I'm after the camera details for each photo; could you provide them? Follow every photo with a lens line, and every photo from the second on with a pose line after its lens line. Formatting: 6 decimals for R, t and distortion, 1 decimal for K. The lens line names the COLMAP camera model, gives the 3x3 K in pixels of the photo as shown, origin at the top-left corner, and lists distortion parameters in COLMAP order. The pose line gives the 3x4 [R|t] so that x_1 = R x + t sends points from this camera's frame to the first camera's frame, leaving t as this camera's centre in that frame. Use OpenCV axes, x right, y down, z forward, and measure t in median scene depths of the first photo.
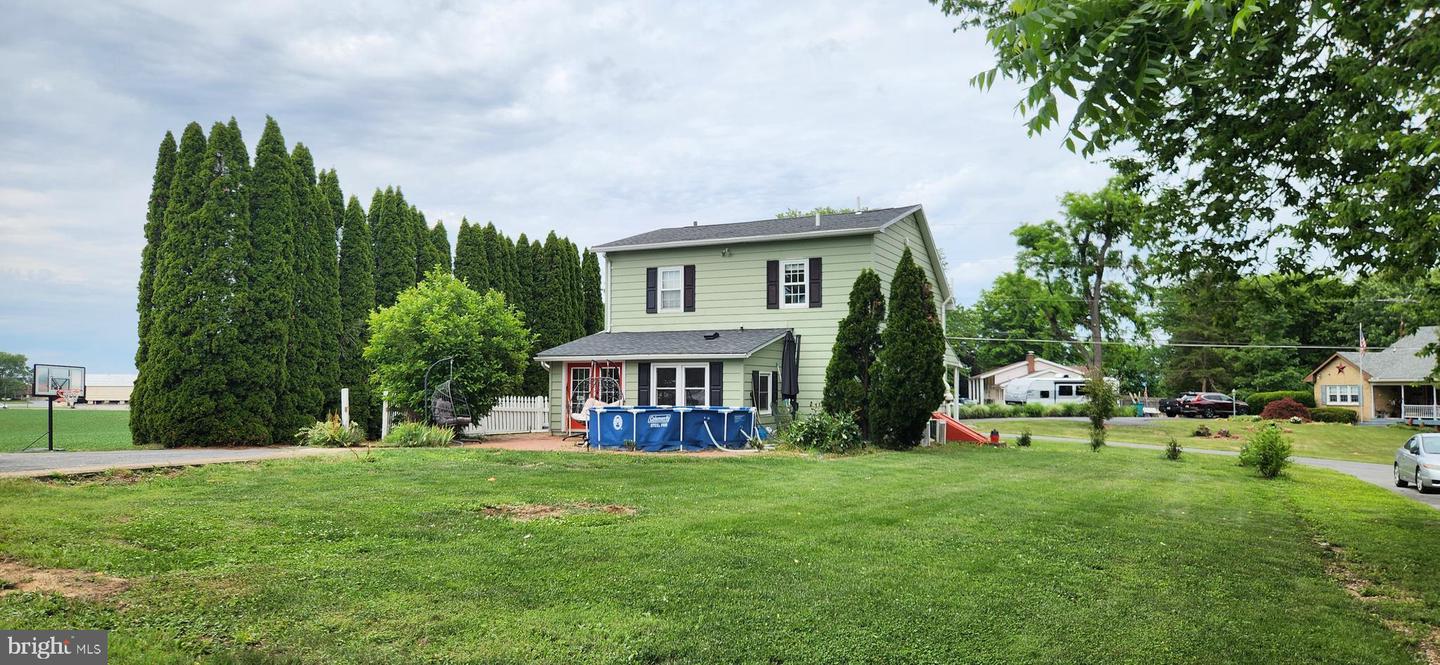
lens RADIAL K [[1055.5, 0, 720.0], [0, 1055.5, 332.5], [0, 0, 1]] dist [0.042224, -0.001920]
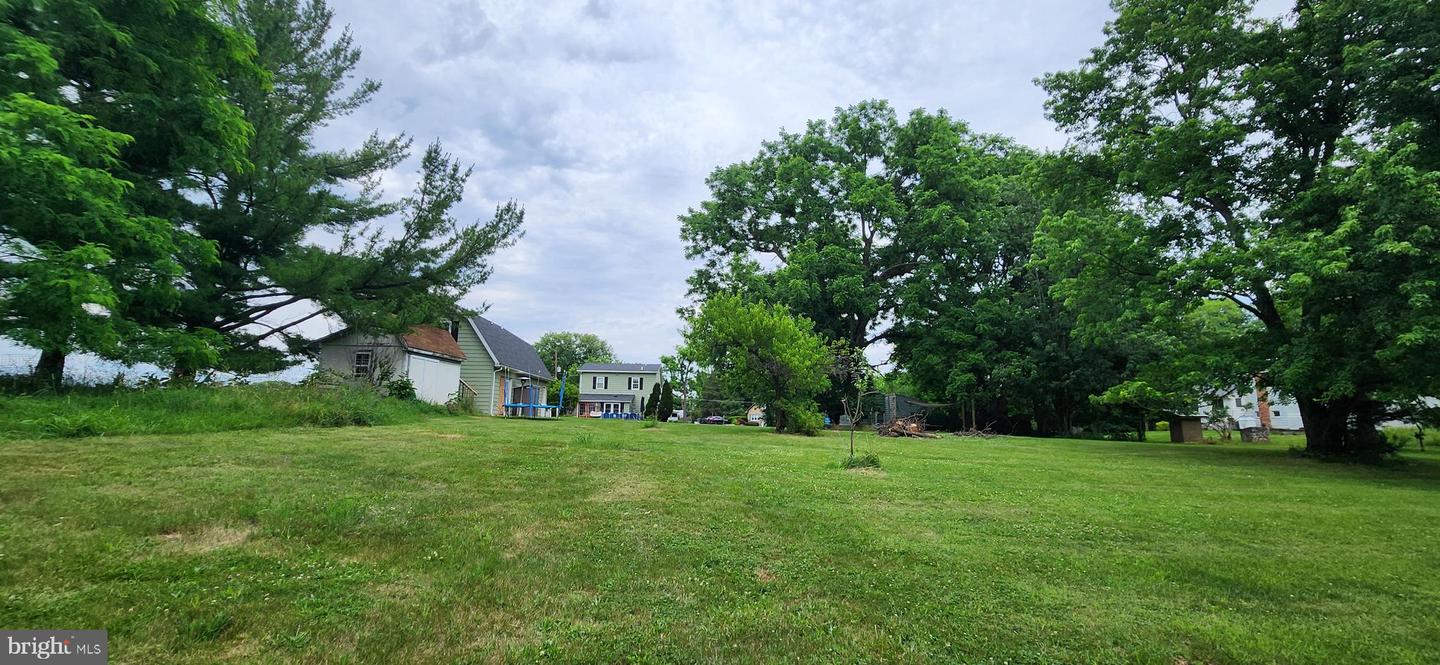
lens RADIAL K [[586.1, 0, 721.3], [0, 586.1, 326.2], [0, 0, 1]] dist [-0.002311, -0.000347]
pose [[0.896698, 0.088948, 0.433613, -0.596166], [-0.045779, 0.992985, -0.109023, -0.033982], [-0.440268, 0.077910, 0.894480, -1.110675]]
